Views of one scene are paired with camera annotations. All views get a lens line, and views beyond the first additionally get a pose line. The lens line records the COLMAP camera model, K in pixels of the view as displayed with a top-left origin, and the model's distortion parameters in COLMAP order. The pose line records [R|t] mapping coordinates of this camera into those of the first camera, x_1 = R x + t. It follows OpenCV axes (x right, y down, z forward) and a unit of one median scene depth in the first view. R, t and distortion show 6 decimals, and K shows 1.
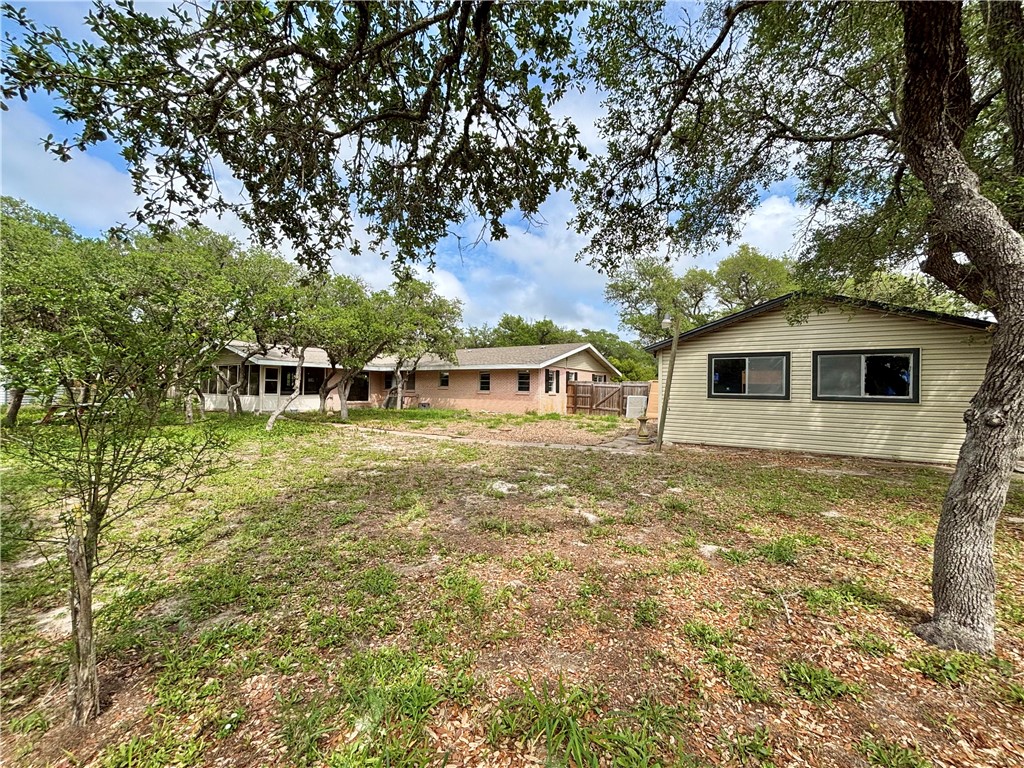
lens RADIAL K [[411.8, 0, 512.1], [0, 411.8, 366.5], [0, 0, 1]] dist [0.002550, -0.000039]
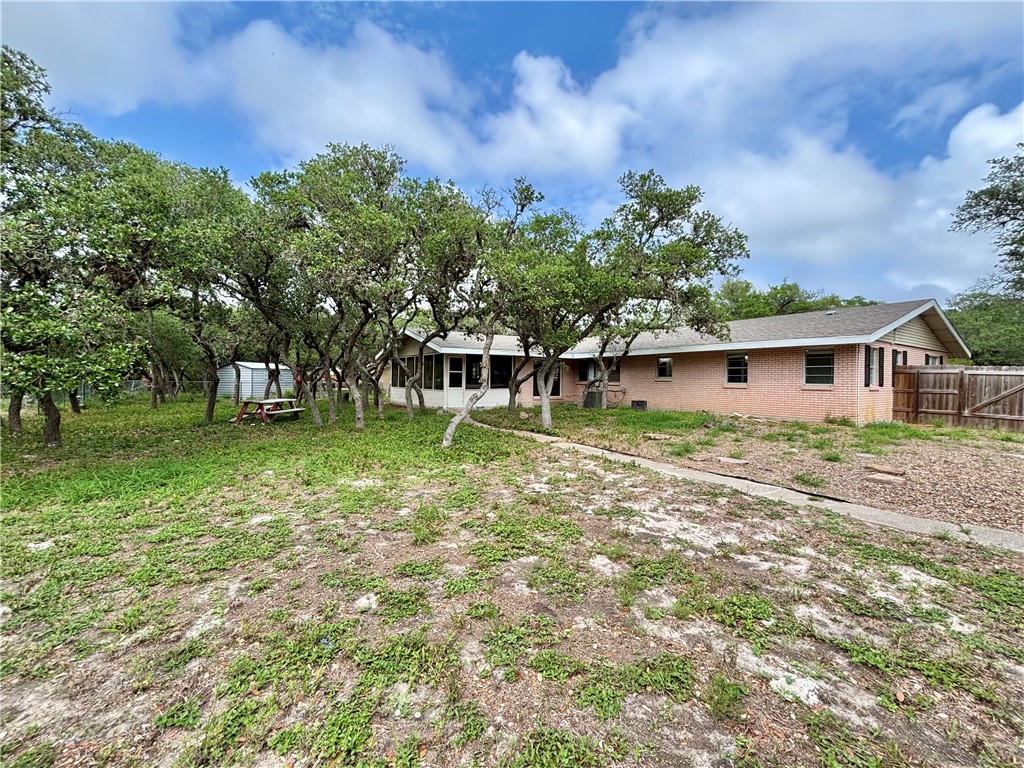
lens RADIAL K [[411.8, 0, 512.3], [0, 411.8, 380.8], [0, 0, 1]] dist [0.002550, -0.000039]
pose [[0.917511, -0.005159, -0.397676, -0.141514], [0.027765, 0.998307, 0.051109, 0.012313], [0.396739, -0.057935, 0.916101, 0.269609]]
